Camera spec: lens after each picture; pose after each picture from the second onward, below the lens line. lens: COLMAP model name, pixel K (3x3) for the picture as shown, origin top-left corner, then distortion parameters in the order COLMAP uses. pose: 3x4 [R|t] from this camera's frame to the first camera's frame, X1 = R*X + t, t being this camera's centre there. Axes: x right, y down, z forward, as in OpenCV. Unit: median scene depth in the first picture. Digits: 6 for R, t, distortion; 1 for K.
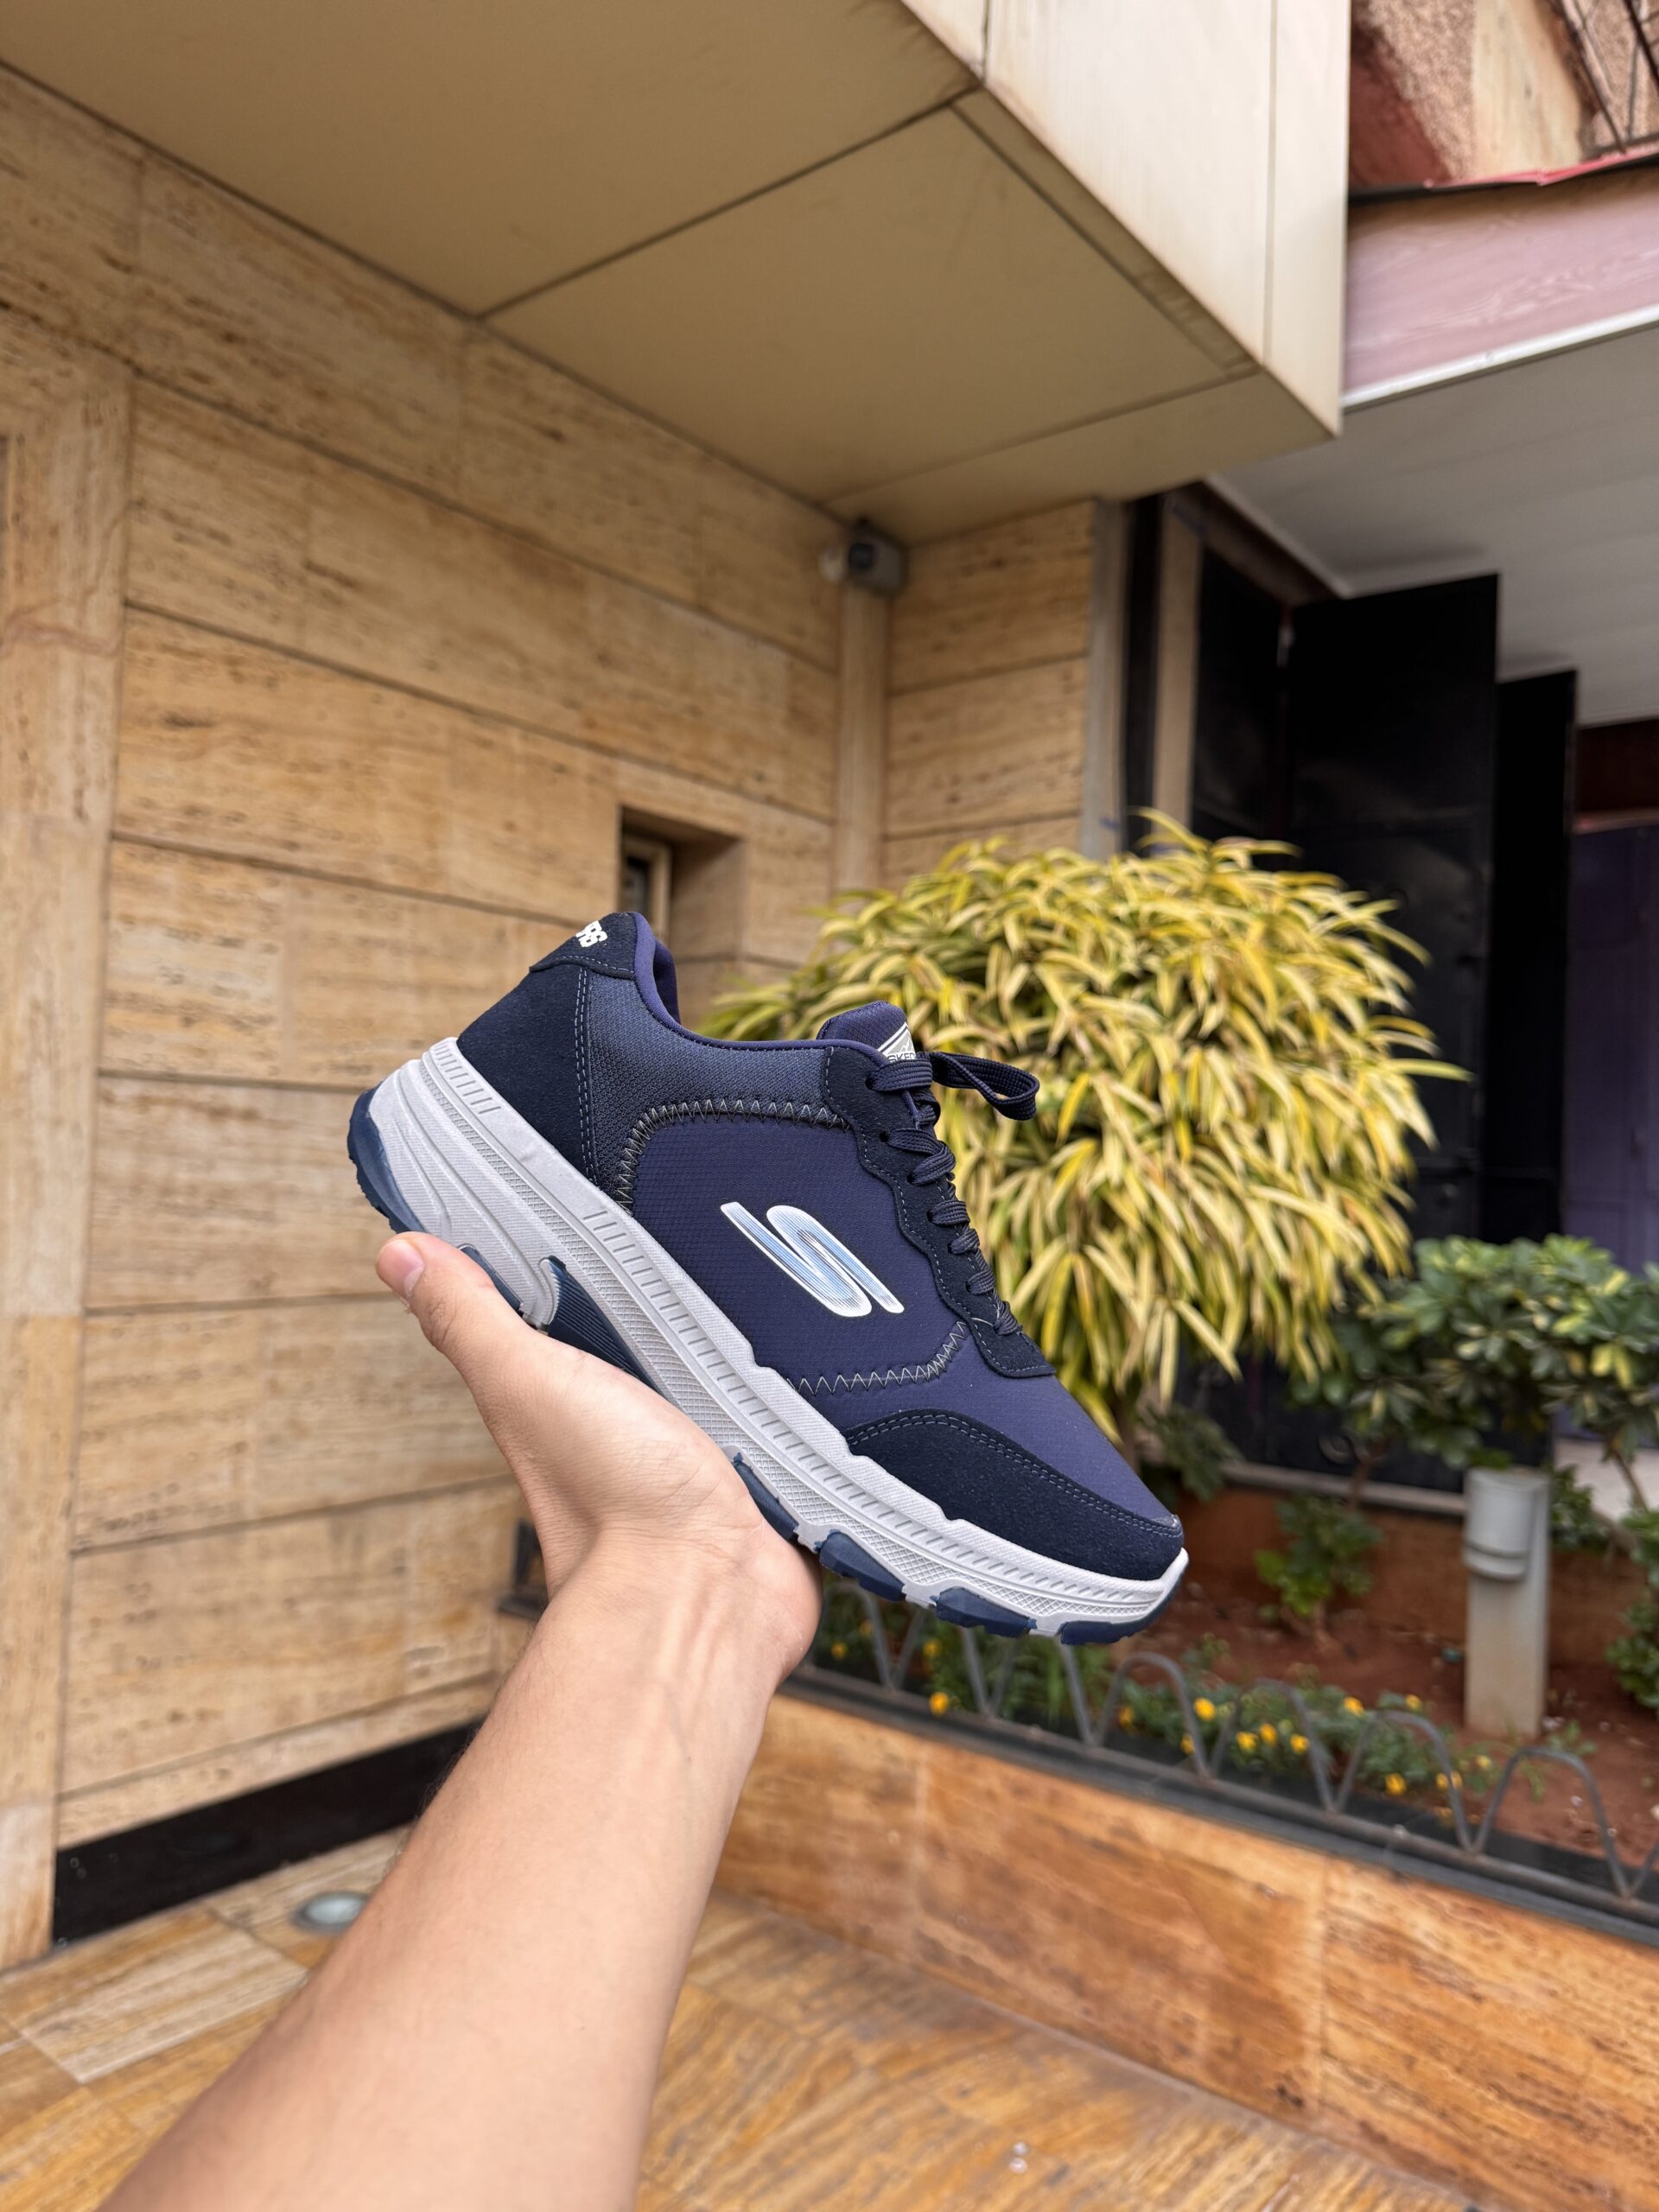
lens RADIAL K [[1588.7, 0, 828.6], [0, 1588.7, 1097.2], [0, 0, 1]] dist [-0.007538, -0.004372]
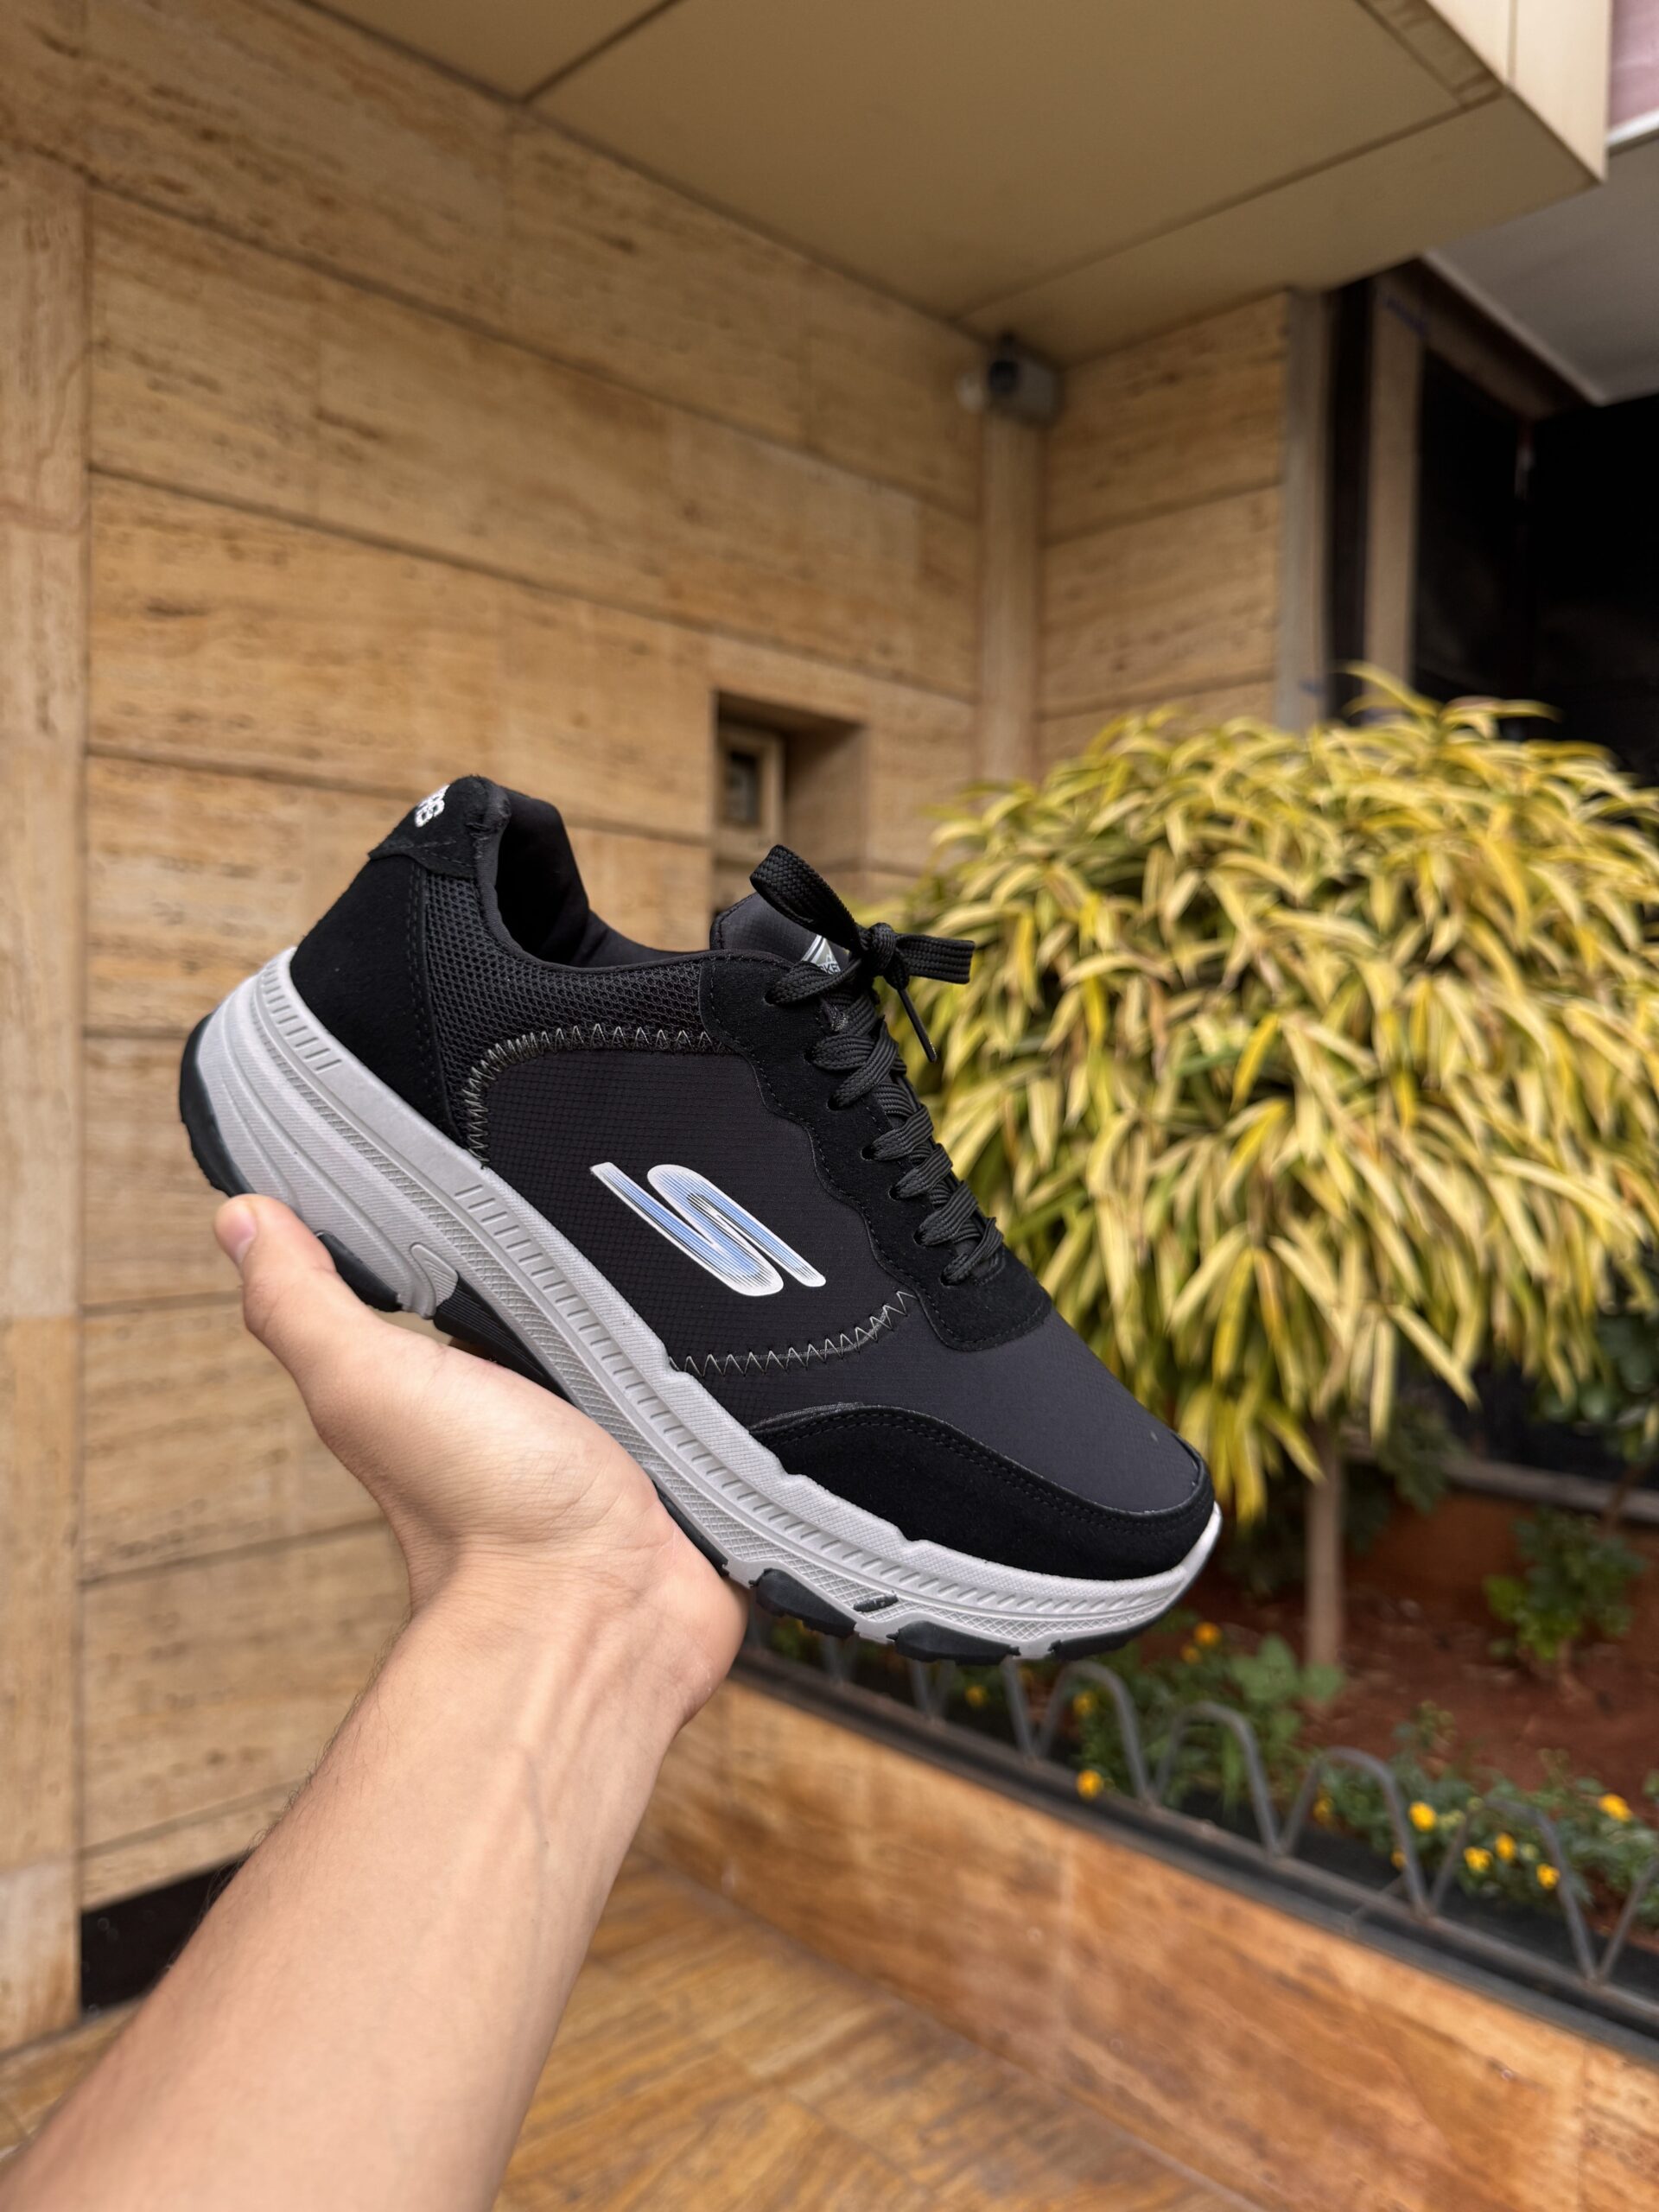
lens RADIAL K [[1611.8, 0, 836.8], [0, 1611.8, 1103.2], [0, 0, 1]] dist [-0.027649, 0.012477]
pose [[0.993256, -0.011108, -0.115411, 0.040030], [0.019188, 0.997422, 0.069139, -0.029015], [0.114345, -0.070887, 0.990909, 0.188836]]
